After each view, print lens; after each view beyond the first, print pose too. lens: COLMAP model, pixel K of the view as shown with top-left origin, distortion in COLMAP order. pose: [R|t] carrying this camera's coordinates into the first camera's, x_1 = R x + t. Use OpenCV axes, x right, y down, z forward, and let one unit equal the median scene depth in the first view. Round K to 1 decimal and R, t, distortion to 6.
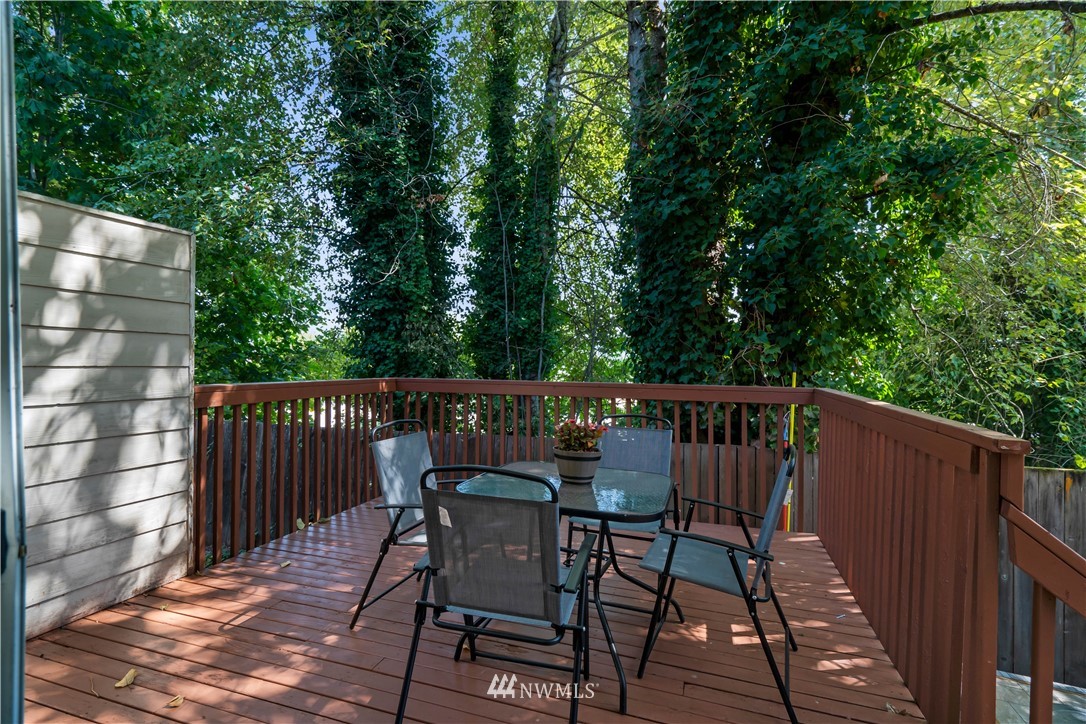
lens RADIAL K [[501.0, 0, 558.3], [0, 501.0, 363.9], [0, 0, 1]] dist [-0.000330, -0.000058]
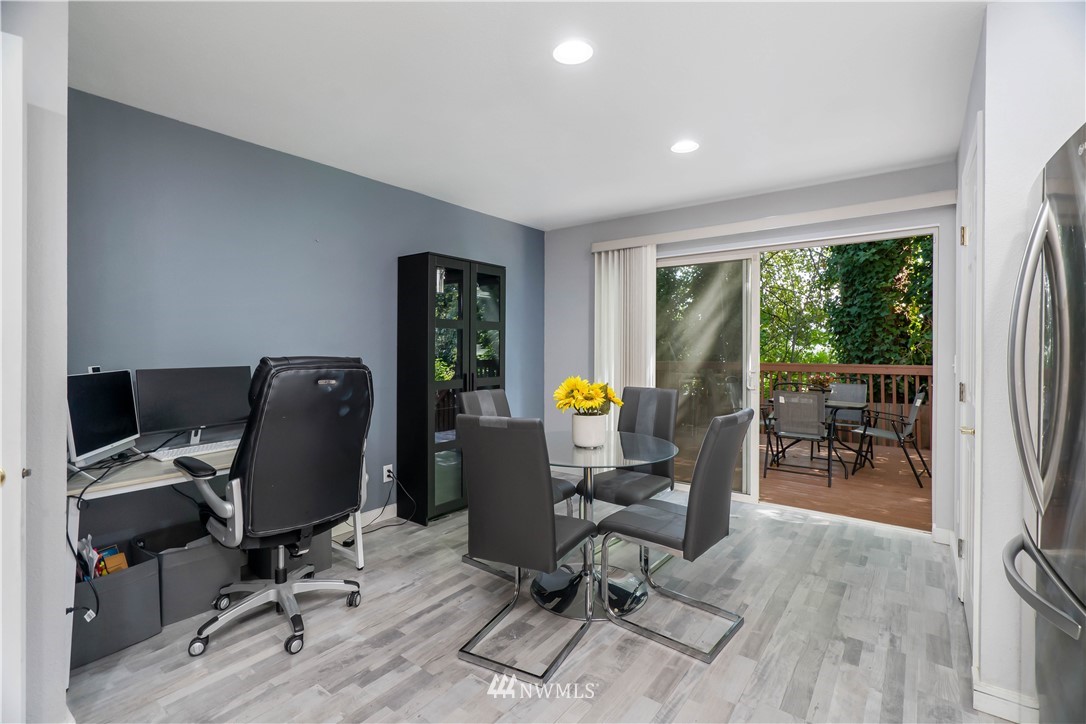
lens RADIAL K [[493.9, 0, 547.7], [0, 493.9, 350.0], [0, 0, 1]] dist [-0.000060, 0.000137]
pose [[0.937960, -0.004481, -0.346715, -0.173587], [-0.000983, 0.999878, -0.015583, 0.016684], [0.346742, 0.014958, 0.937841, -0.788891]]
